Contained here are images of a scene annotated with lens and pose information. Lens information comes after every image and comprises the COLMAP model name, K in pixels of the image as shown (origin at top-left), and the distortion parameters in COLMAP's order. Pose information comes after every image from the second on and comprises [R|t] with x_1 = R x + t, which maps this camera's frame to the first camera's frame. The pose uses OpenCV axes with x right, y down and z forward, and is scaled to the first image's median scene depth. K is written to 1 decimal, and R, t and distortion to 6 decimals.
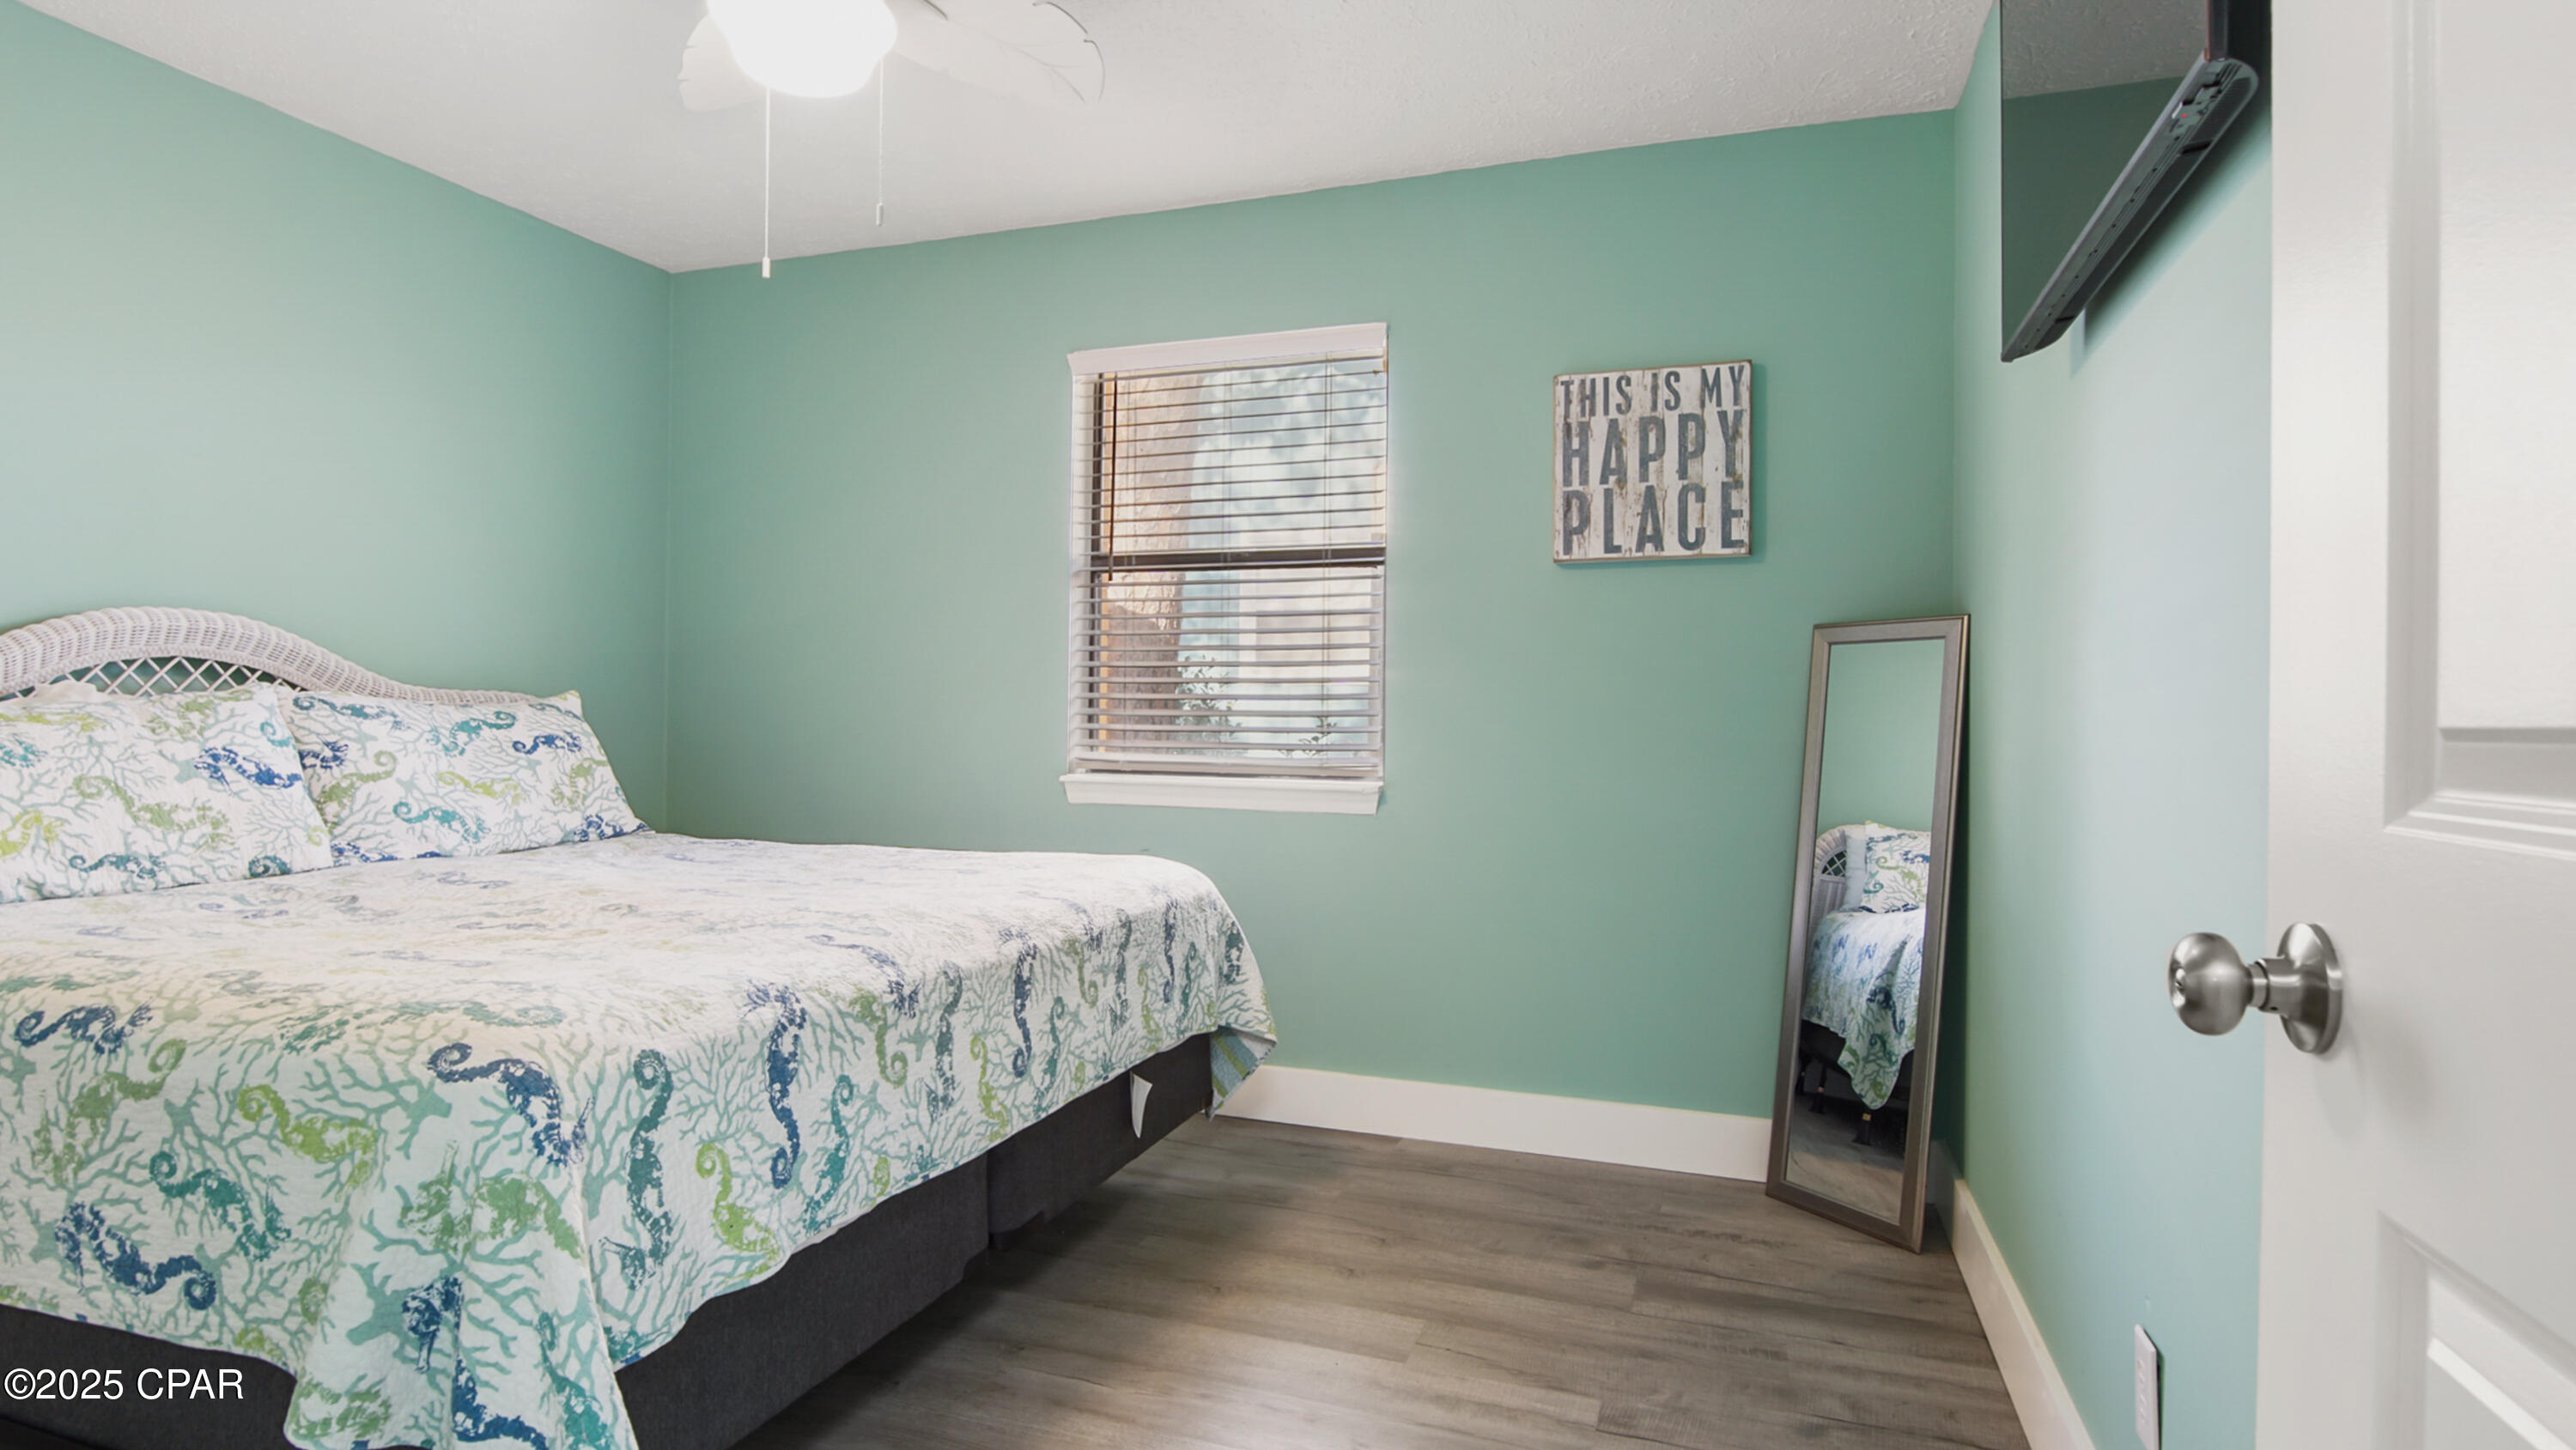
lens RADIAL K [[1218.7, 0, 1268.7], [0, 1218.7, 739.0], [0, 0, 1]] dist [-0.001898, -0.001086]
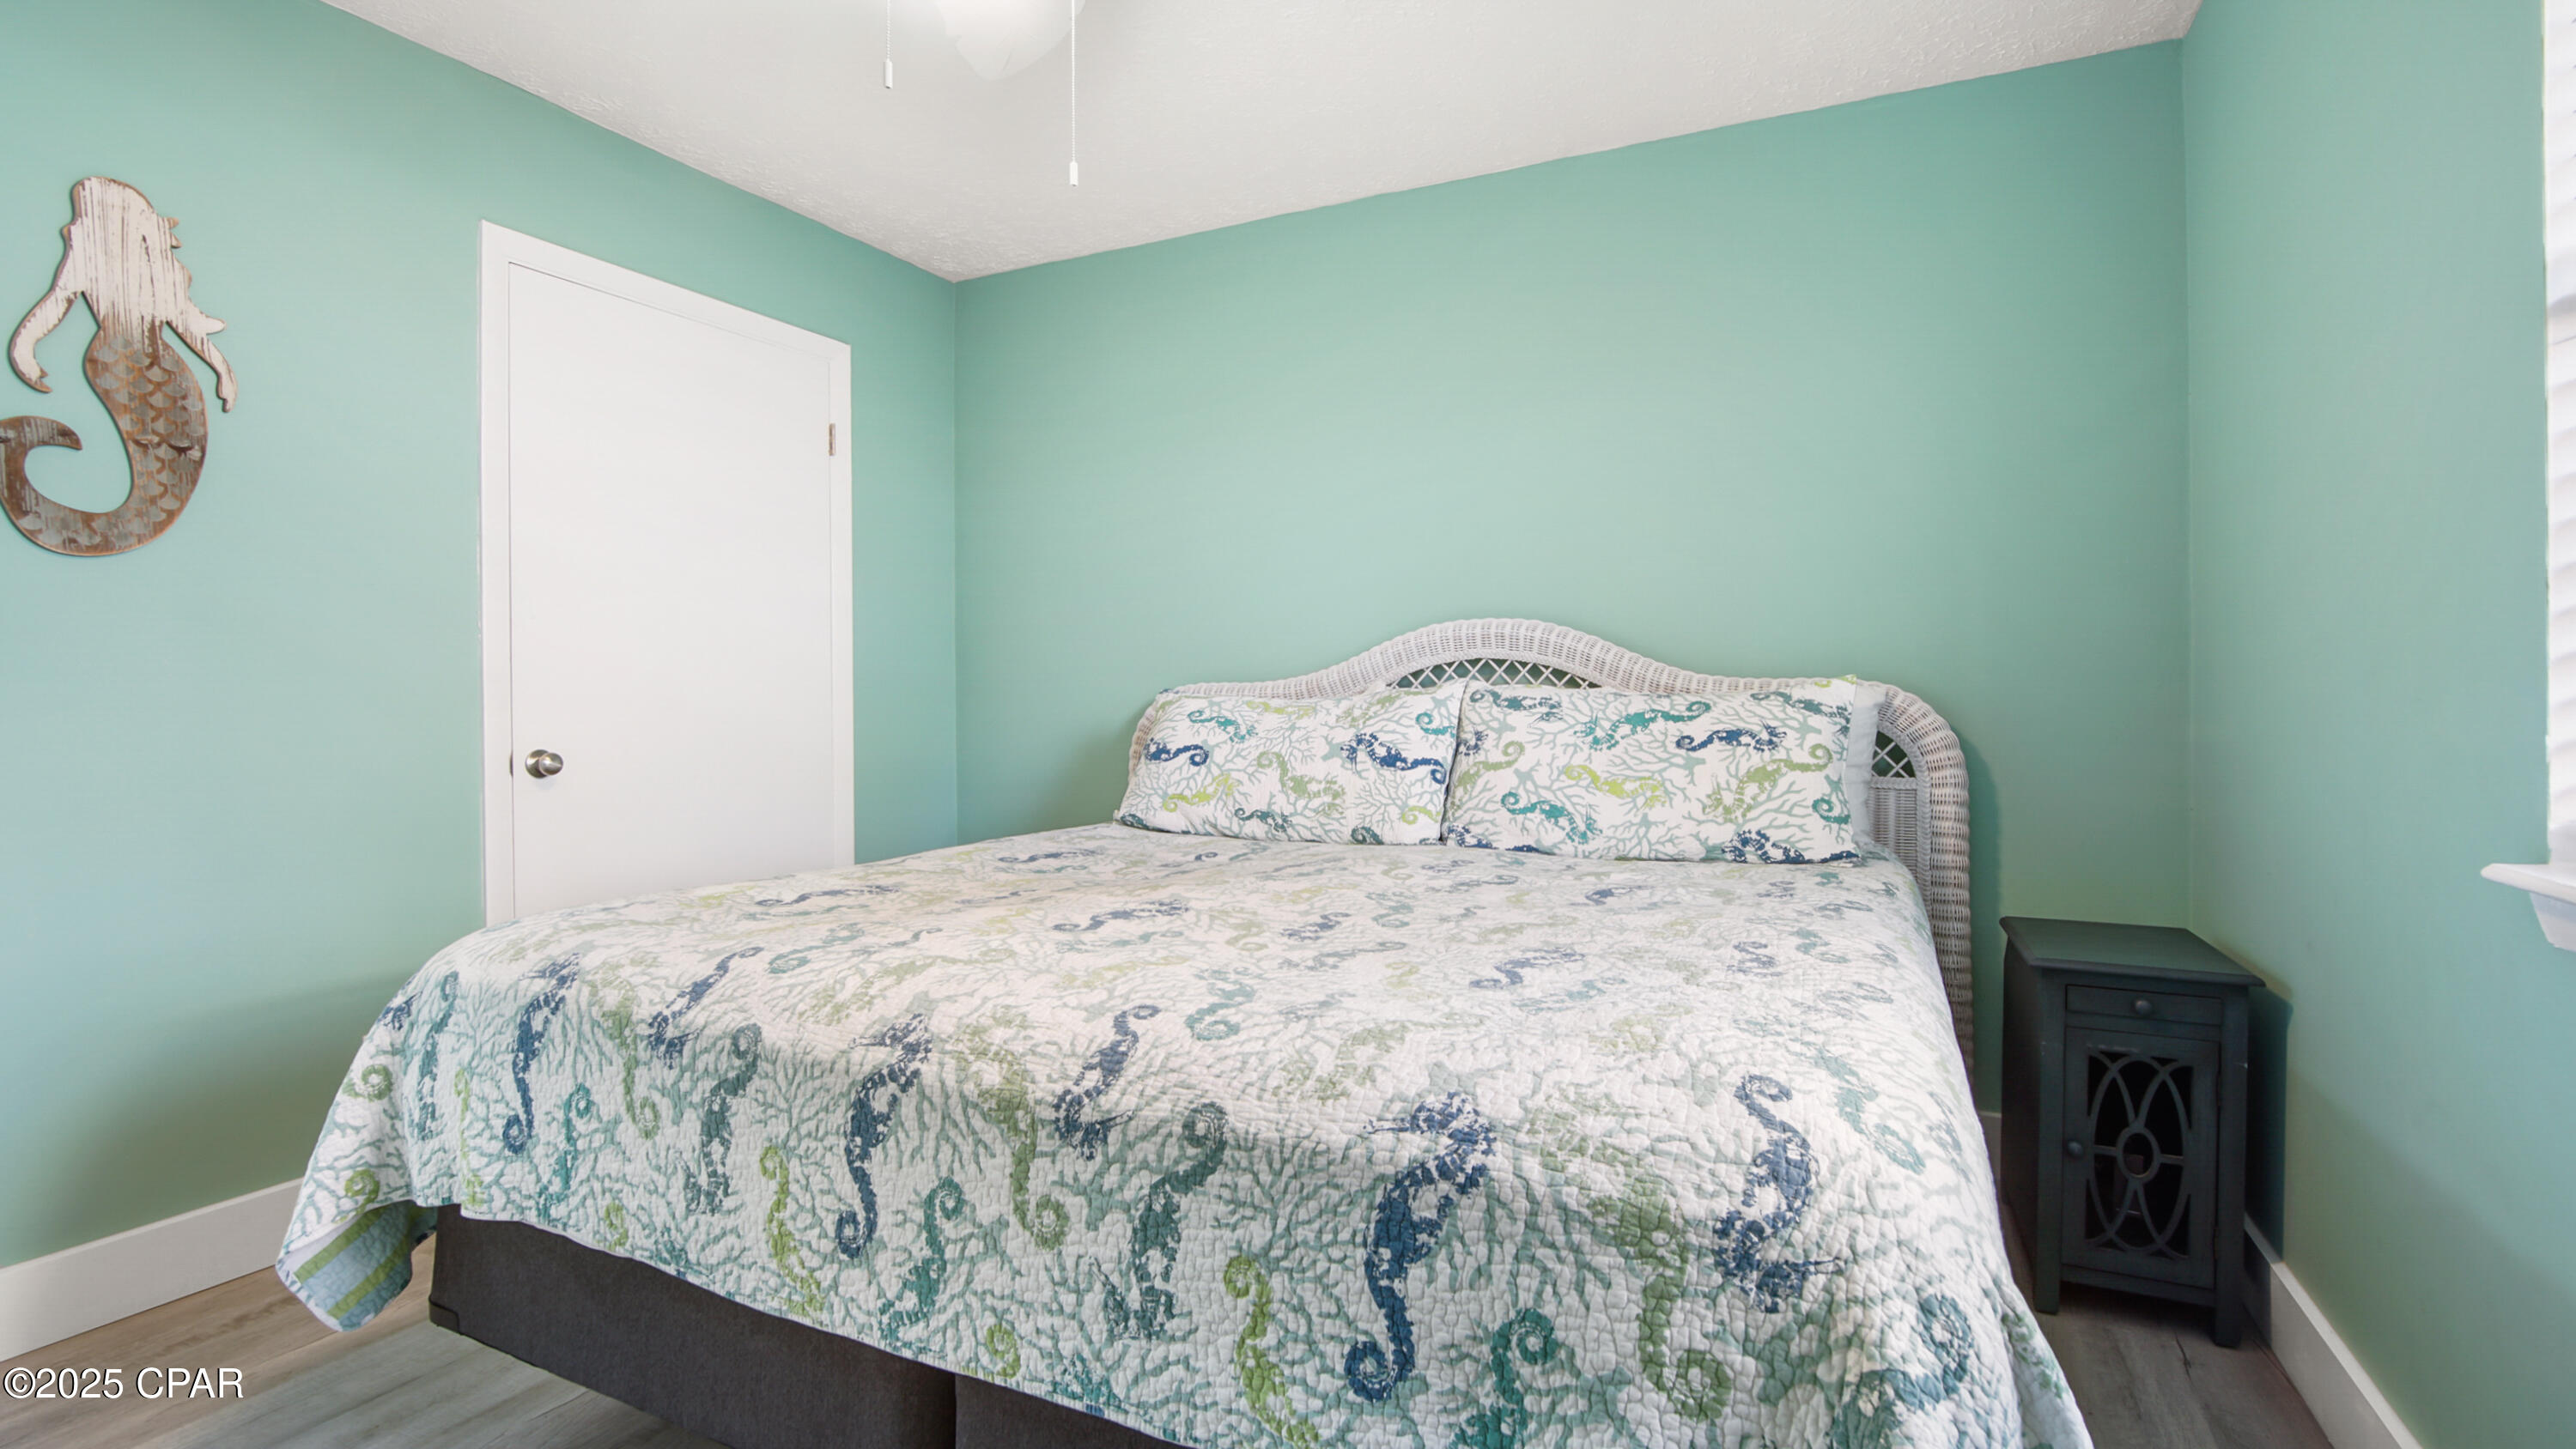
lens RADIAL K [[1180.7, 0, 1275.9], [0, 1180.7, 690.4], [0, 0, 1]] dist [-0.020751, 0.000301]
pose [[-0.090583, -0.018485, -0.995717, 0.344153], [-0.016655, 0.999716, -0.017044, -0.015790], [0.995750, 0.015040, -0.090865, 1.084972]]
